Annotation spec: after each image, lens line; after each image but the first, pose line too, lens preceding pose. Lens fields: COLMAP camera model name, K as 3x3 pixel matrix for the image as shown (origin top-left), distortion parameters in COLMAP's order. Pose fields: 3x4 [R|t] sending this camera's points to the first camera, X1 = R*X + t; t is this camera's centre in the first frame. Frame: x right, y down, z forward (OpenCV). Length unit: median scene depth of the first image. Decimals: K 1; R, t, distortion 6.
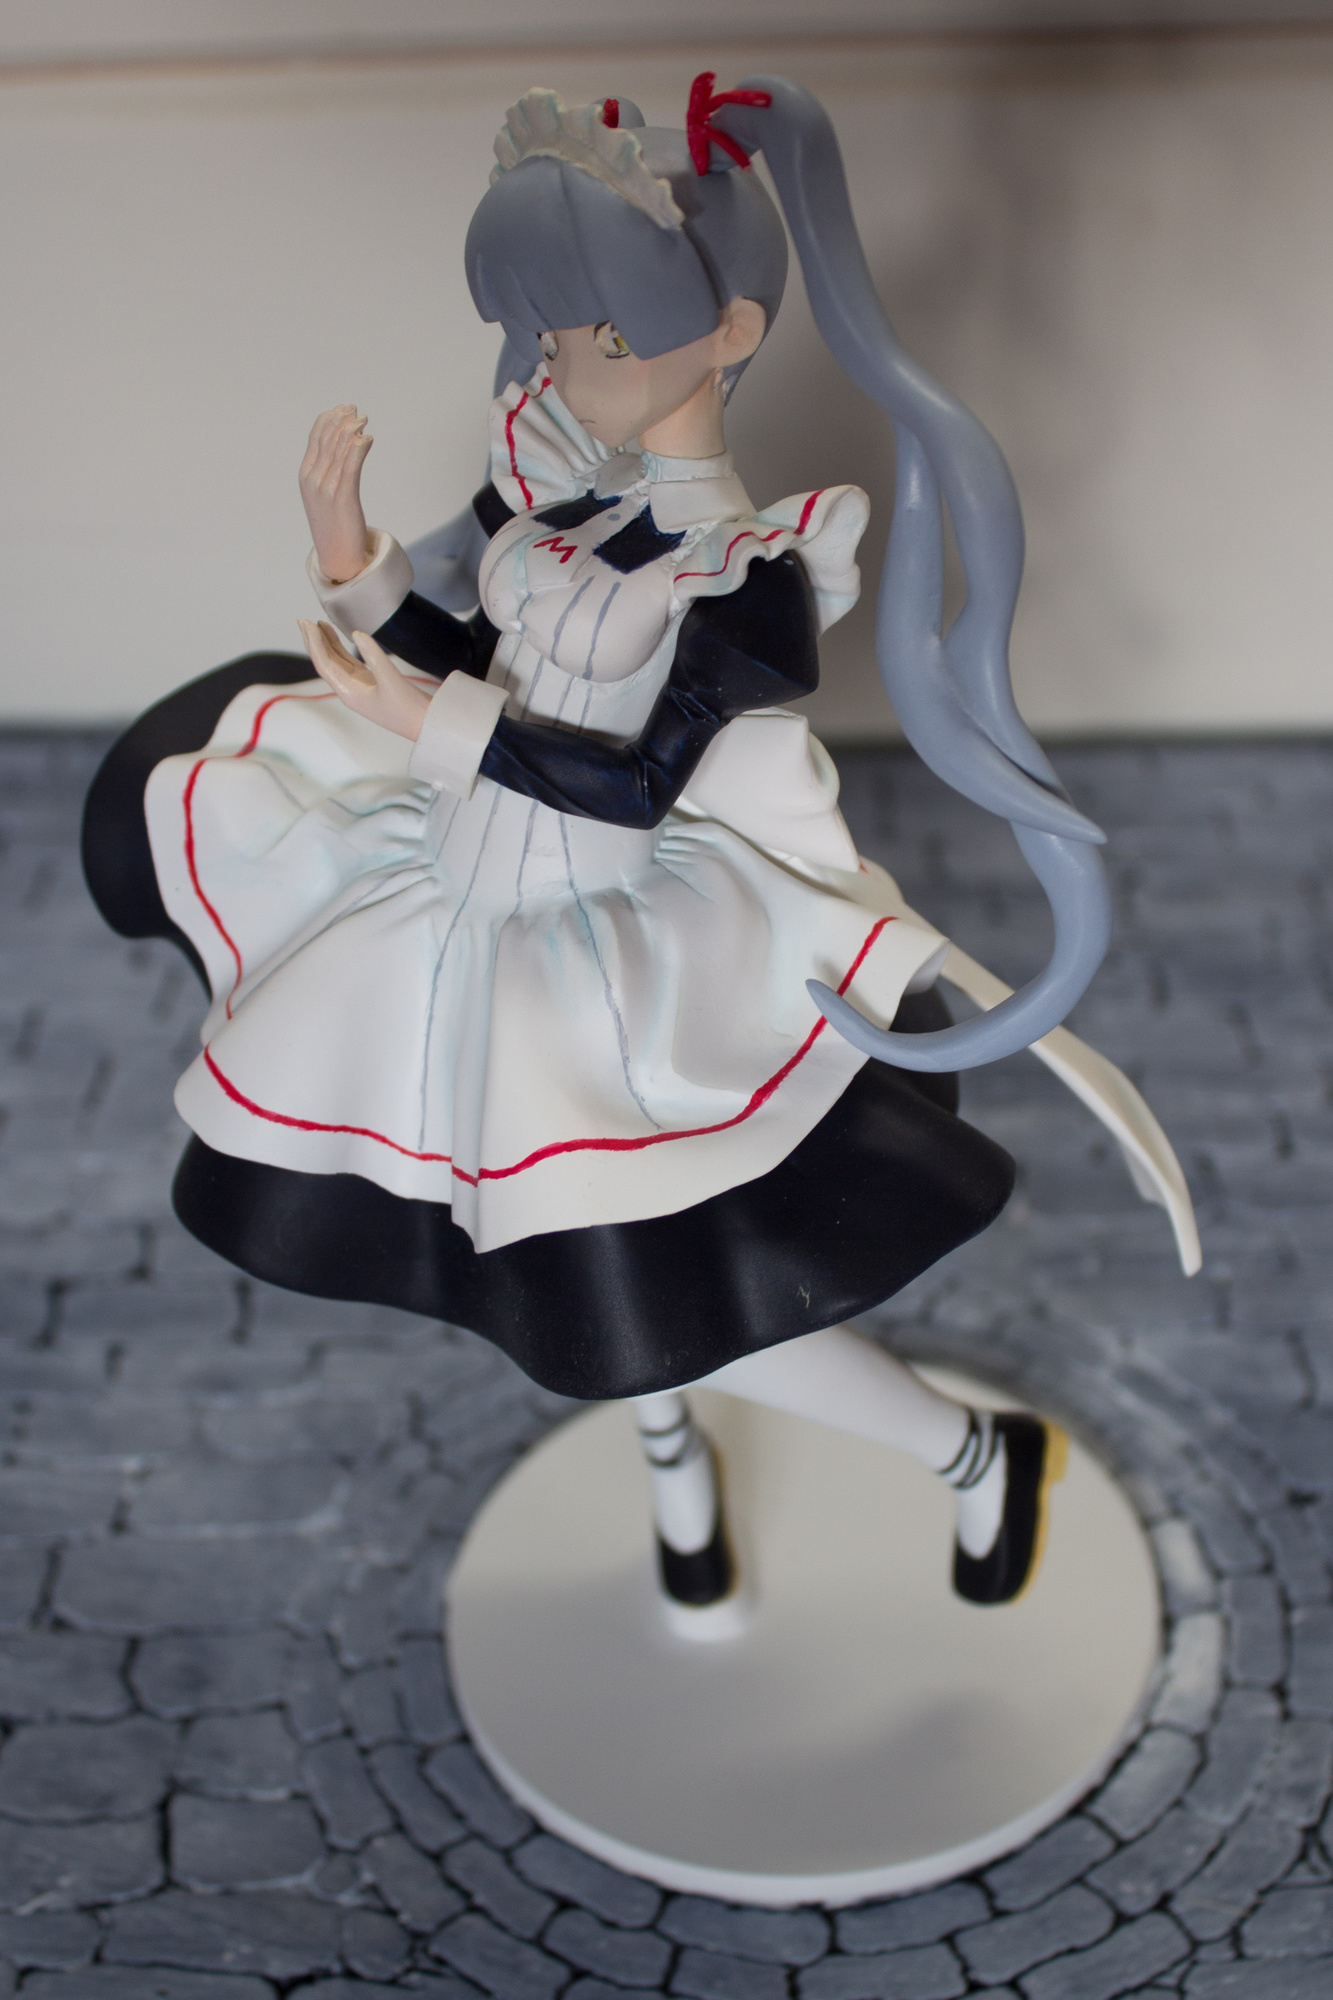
lens RADIAL K [[3138.2, 0, 650.2], [0, 3138.2, 987.0], [0, 0, 1]] dist [-0.037545, 0.000000]
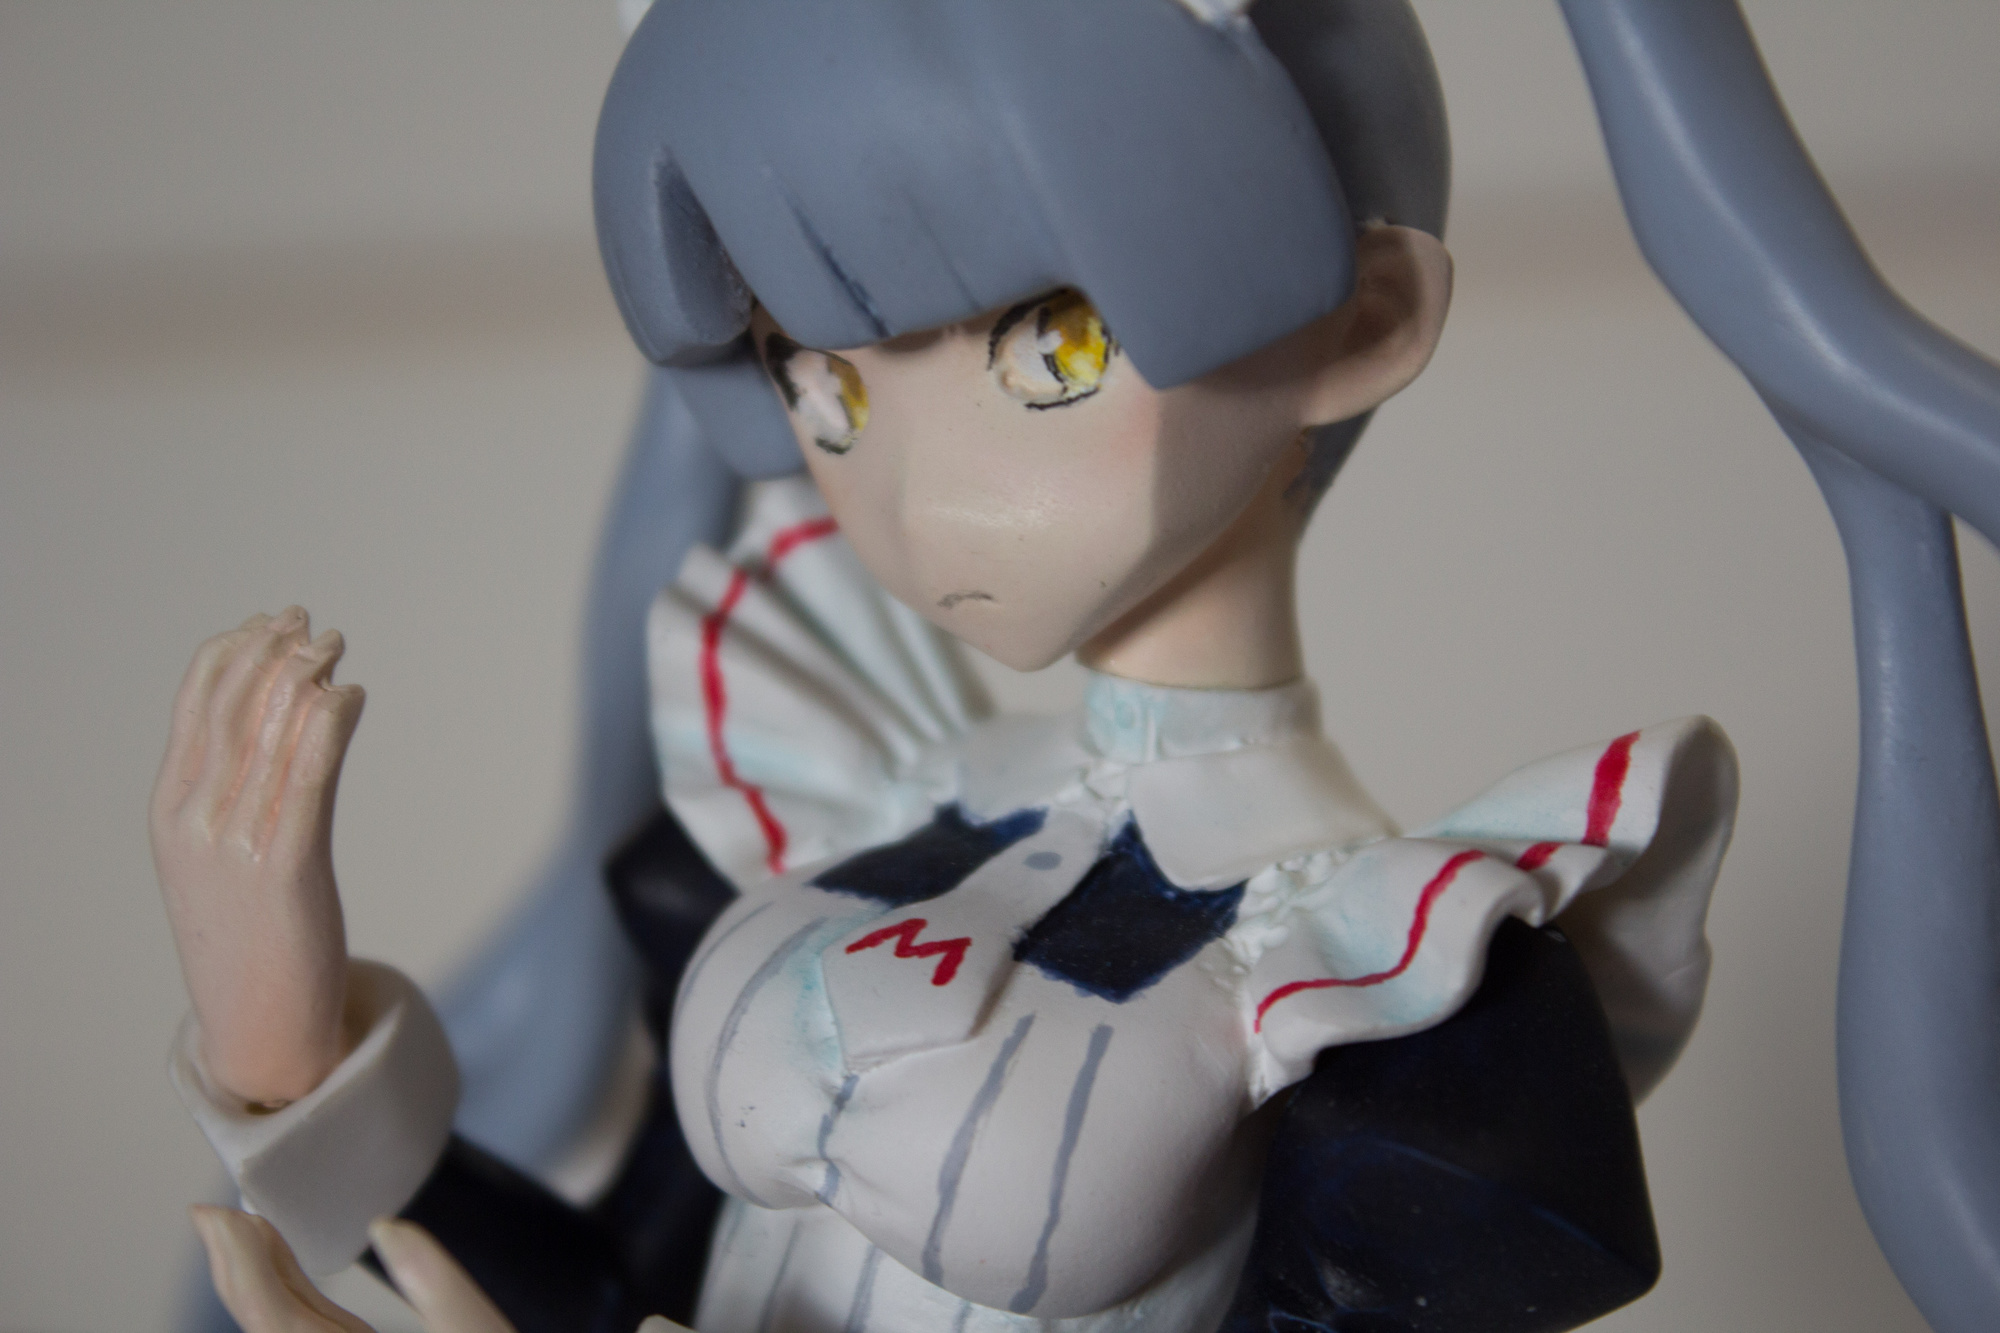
lens RADIAL K [[4492.5, 0, 989.1], [0, 4492.5, 671.0], [0, 0, 1]] dist [-0.007534, 0.000000]
pose [[0.984689, -0.060819, 0.163364, -0.096896], [0.101488, 0.961972, -0.253594, -0.037590], [-0.141728, 0.266290, 0.953416, 0.474957]]
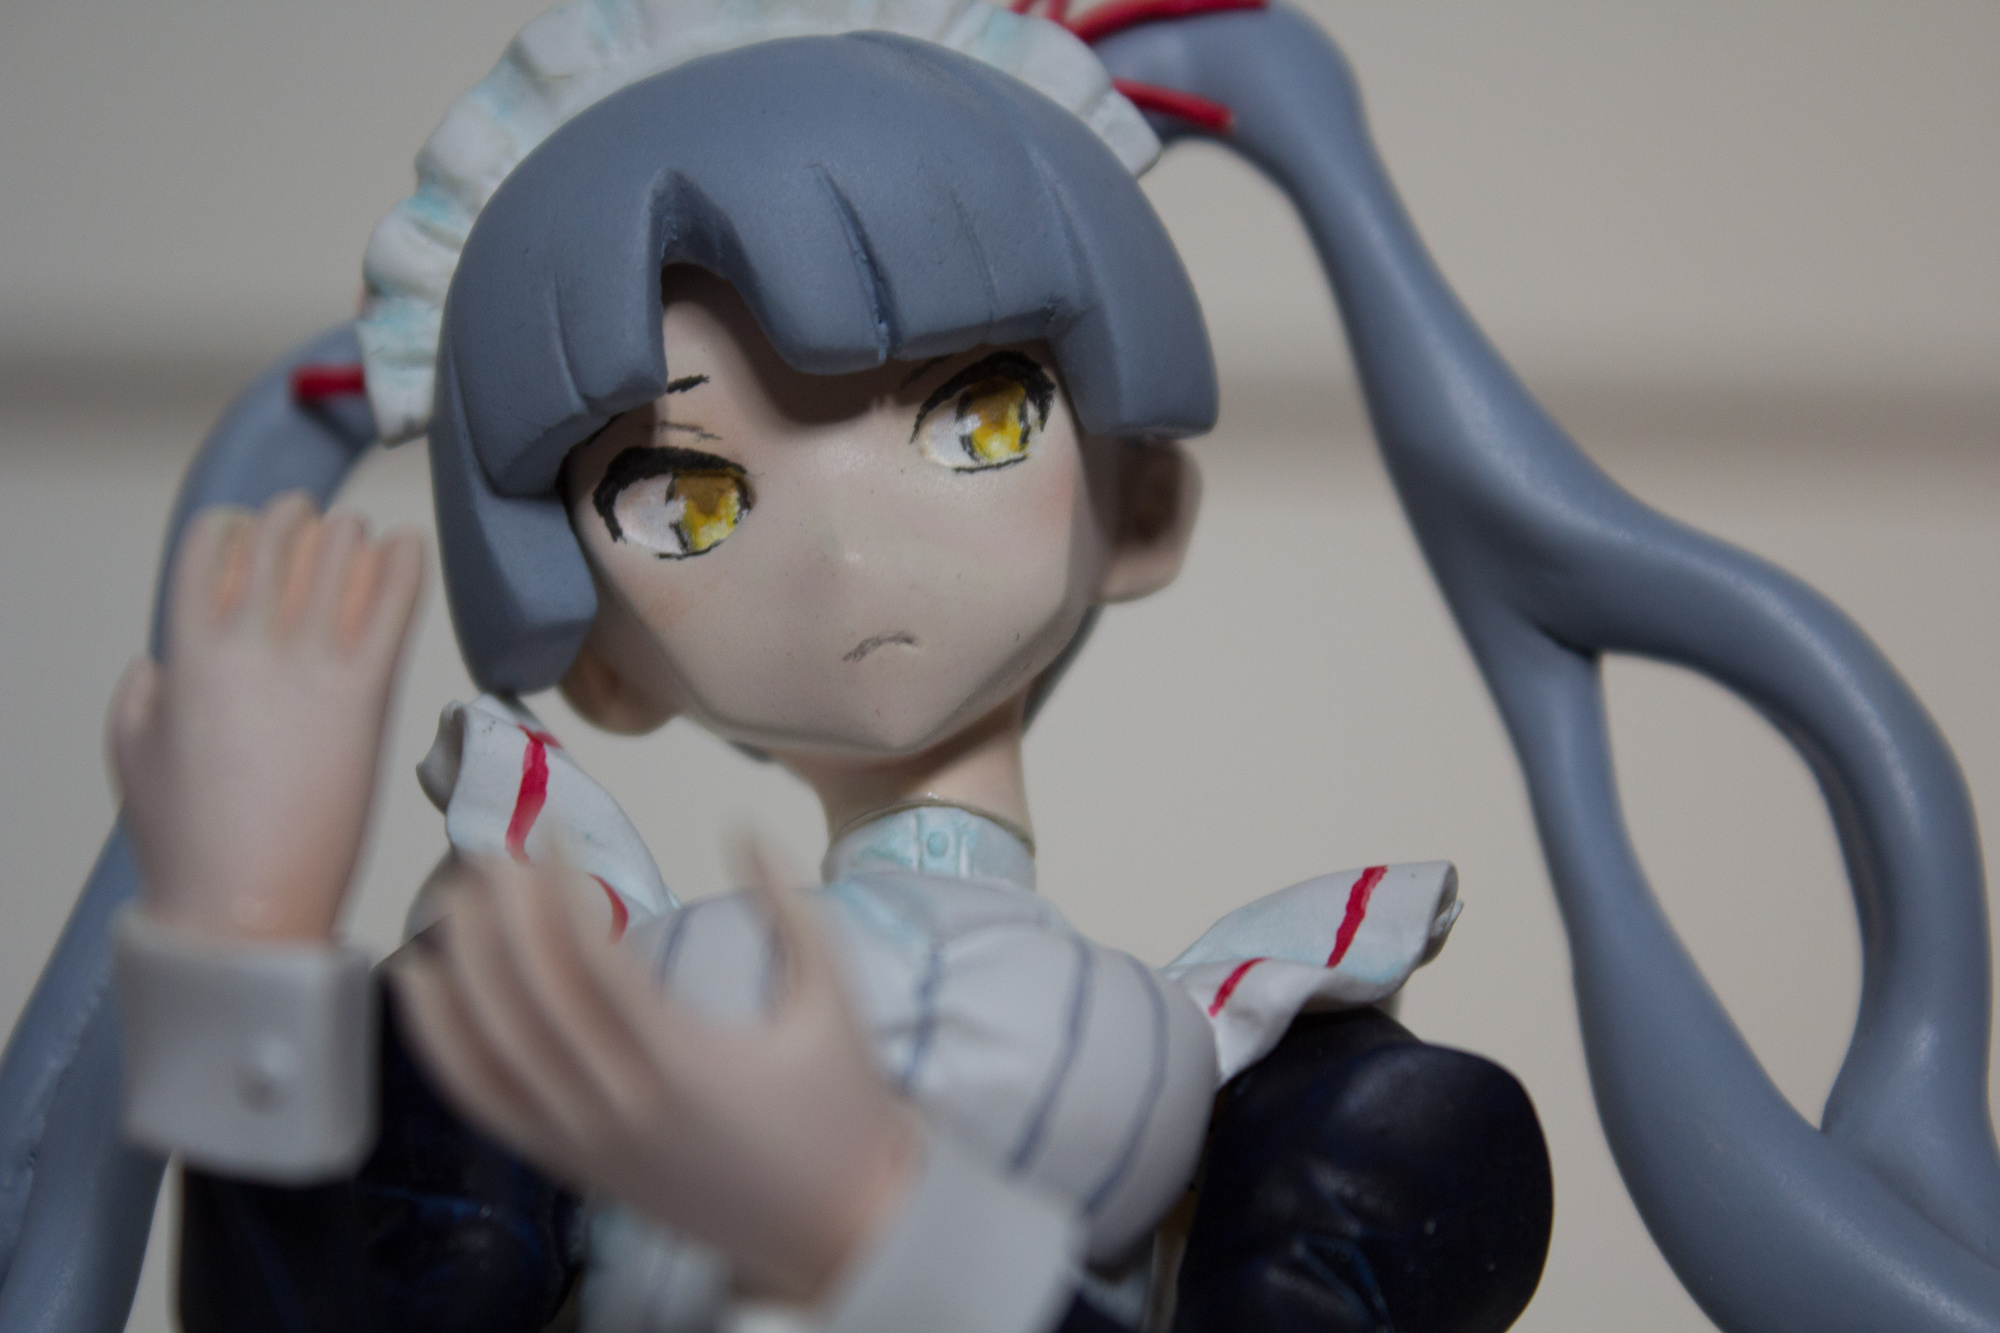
lens RADIAL K [[4492.5, 0, 1011.3], [0, 4492.5, 681.1], [0, 0, 1]] dist [-0.007534, 0.000000]
pose [[0.640165, 0.279082, 0.715753, -0.373297], [0.391328, 0.683288, -0.616425, 0.153145], [-0.661098, 0.674708, 0.328205, 0.765506]]
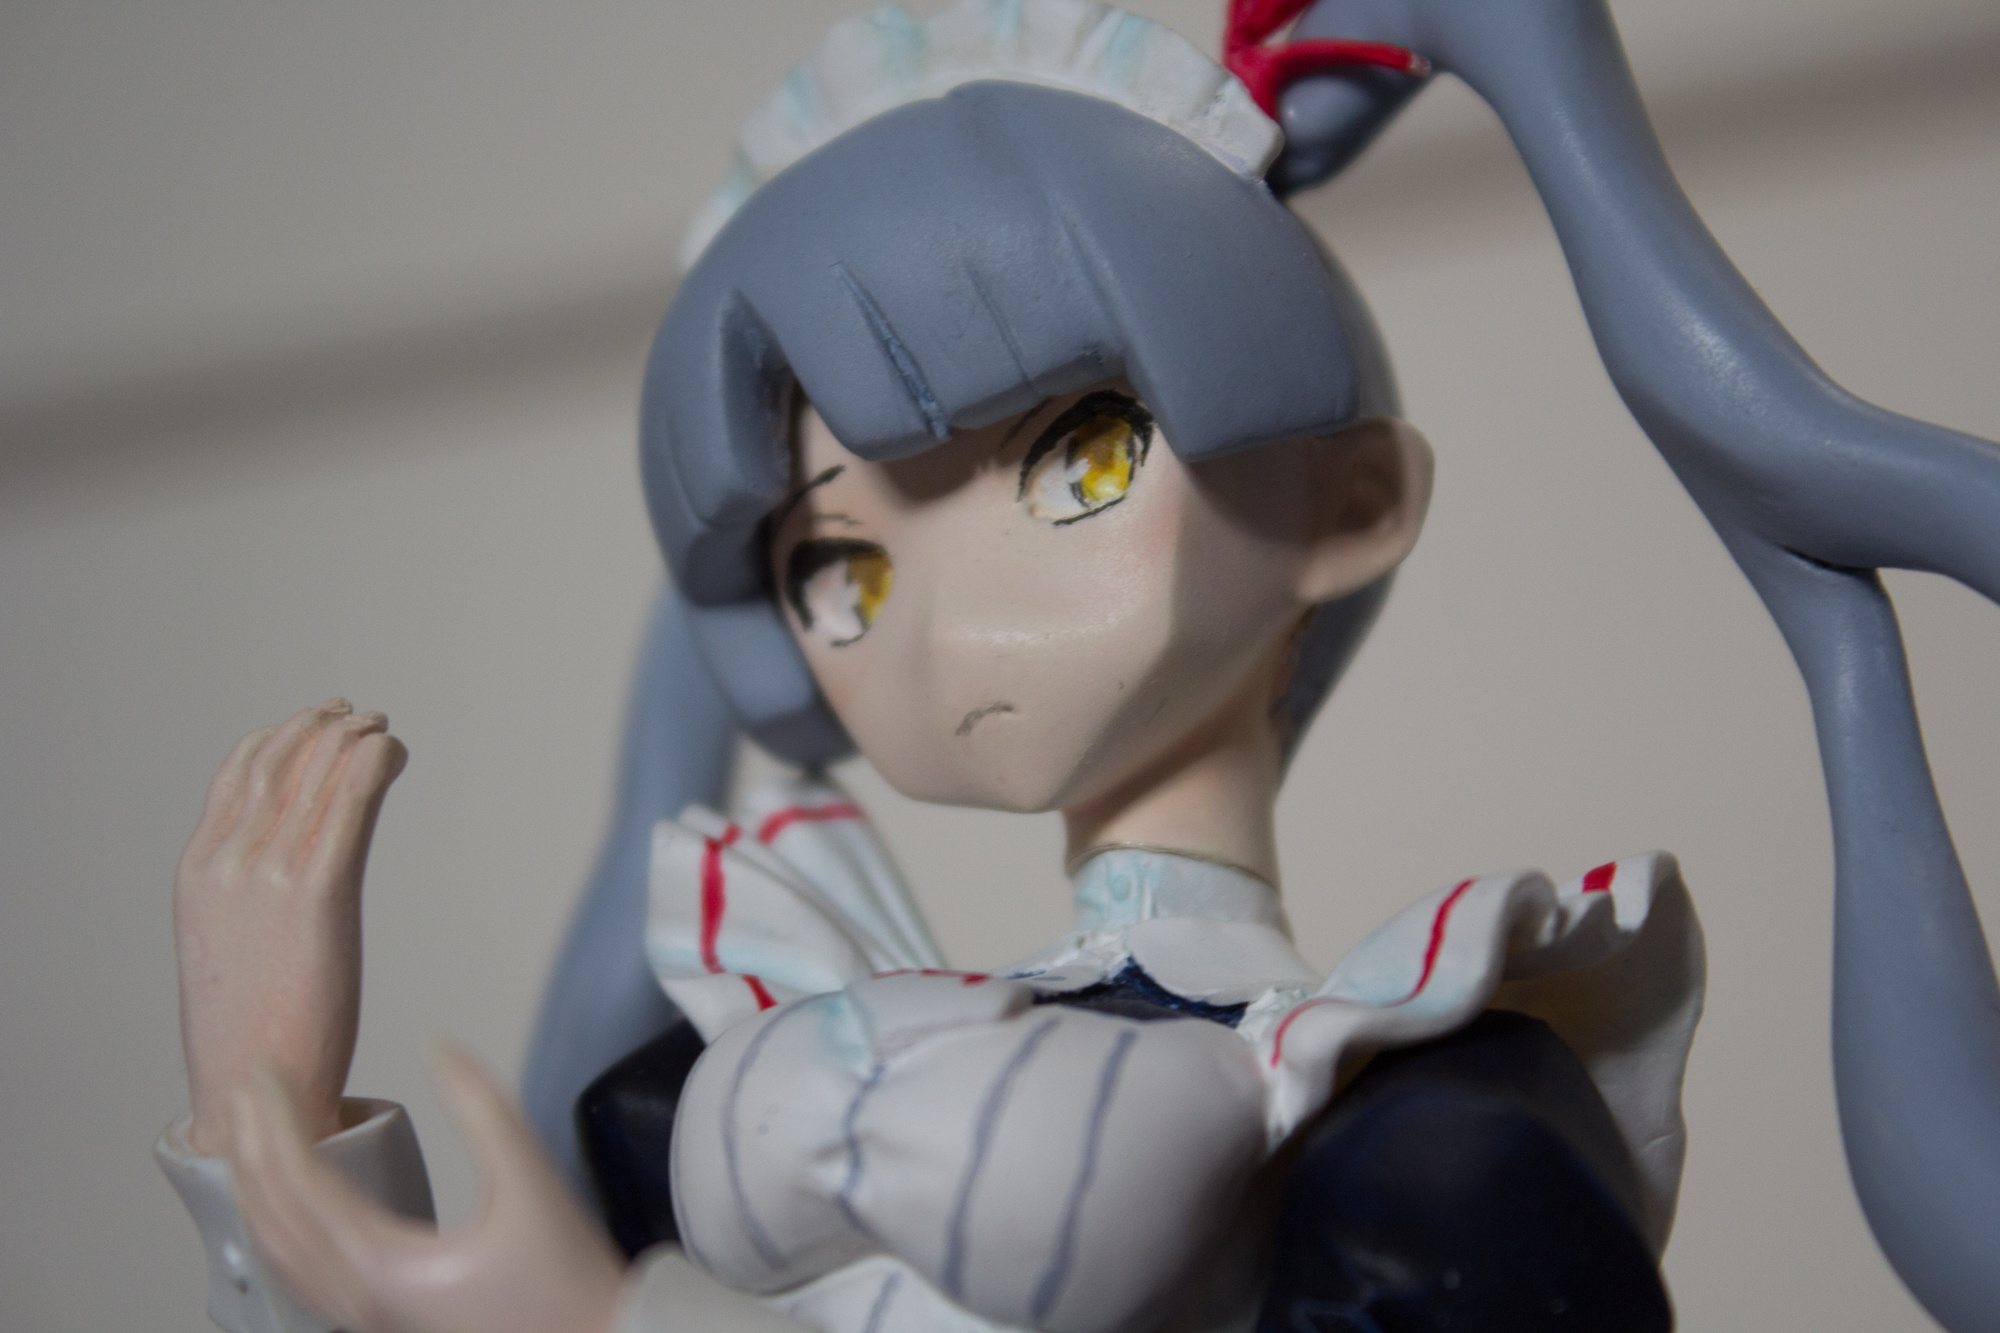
lens RADIAL K [[4492.5, 0, 996.9], [0, 4492.5, 665.1], [0, 0, 1]] dist [-0.007534, 0.000000]
pose [[0.960496, 0.096522, 0.261020, -0.153139], [0.117086, 0.710719, -0.693664, 0.184701], [-0.252465, 0.696823, 0.671341, 0.588522]]
